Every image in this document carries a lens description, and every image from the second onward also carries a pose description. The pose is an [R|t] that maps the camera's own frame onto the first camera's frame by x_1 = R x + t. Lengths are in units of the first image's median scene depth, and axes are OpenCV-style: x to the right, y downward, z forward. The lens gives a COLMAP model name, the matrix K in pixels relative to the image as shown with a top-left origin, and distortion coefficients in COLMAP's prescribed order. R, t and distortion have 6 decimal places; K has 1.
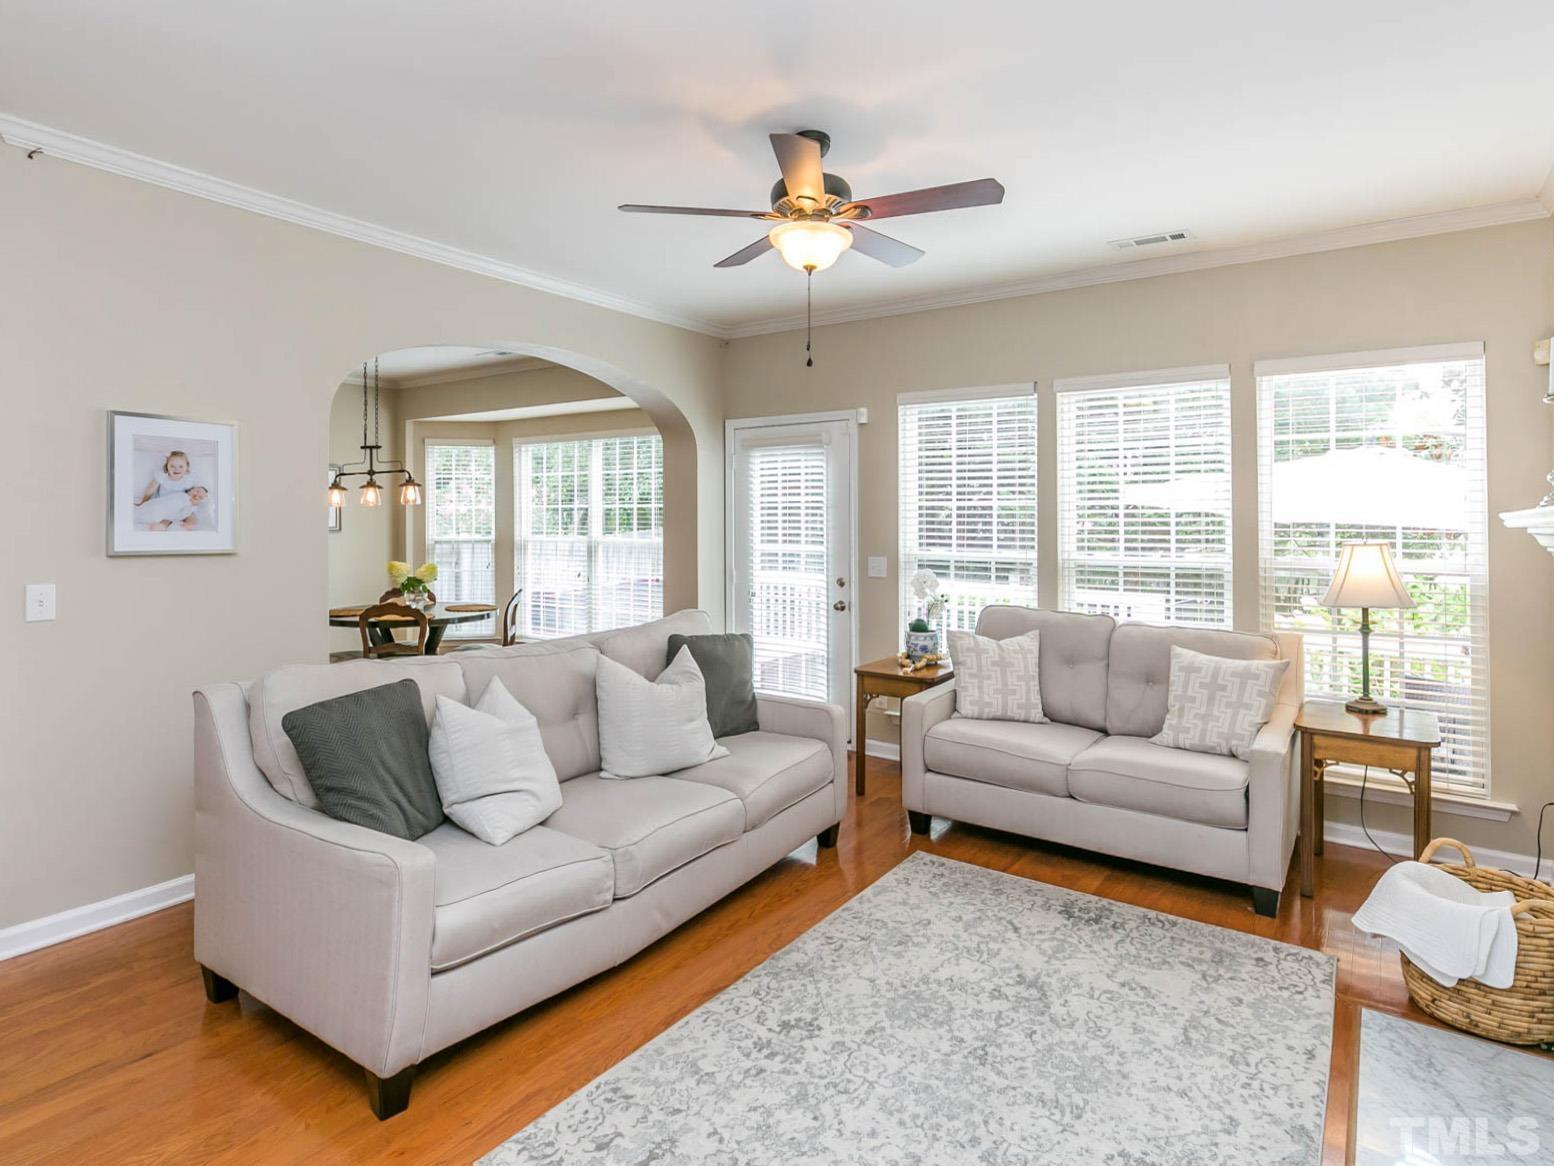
lens RADIAL K [[823.5, 0, 777.4], [0, 823.5, 539.3], [0, 0, 1]] dist [-0.000187, -0.000562]
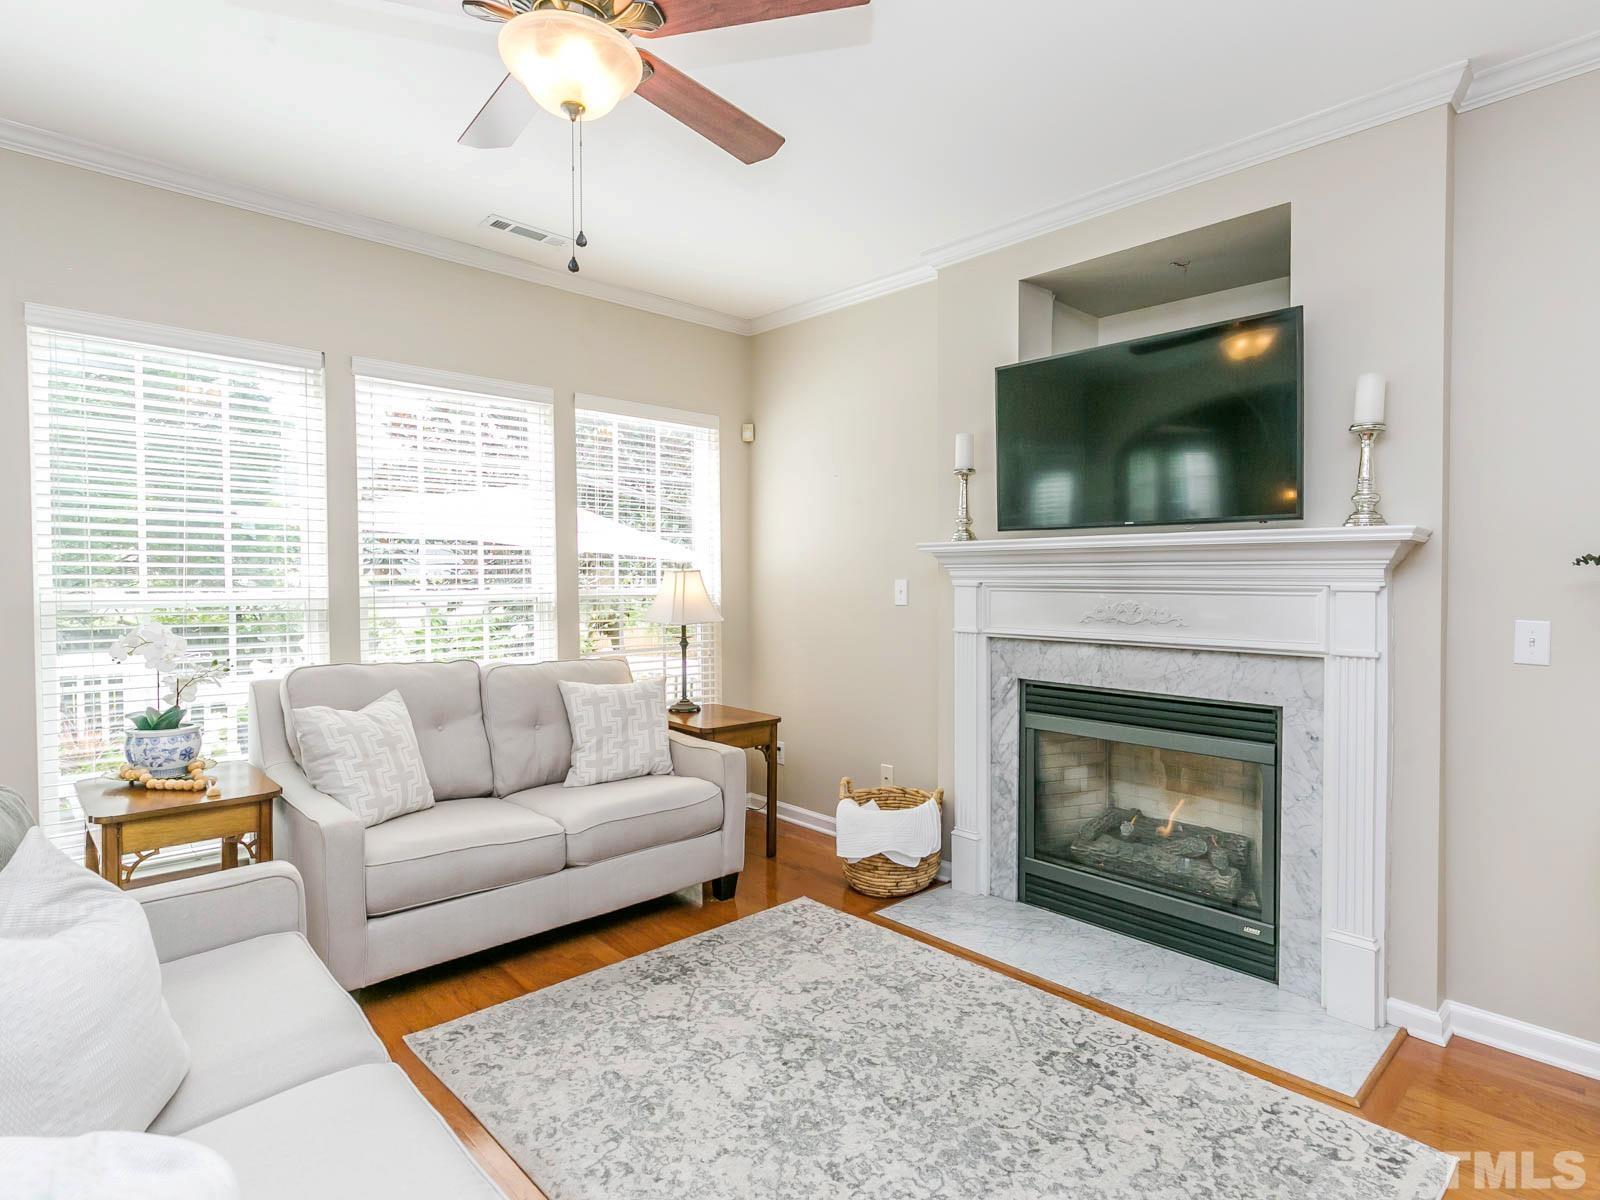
lens RADIAL K [[864.9, 0, 800.0], [0, 864.9, 600.0], [0, 0, 1]] dist [0.000479, -0.000558]
pose [[0.182604, -0.031301, 0.982688, -0.560902], [0.010409, 0.999499, 0.029902, 0.012866], [-0.983132, 0.004768, 0.182838, 0.705892]]
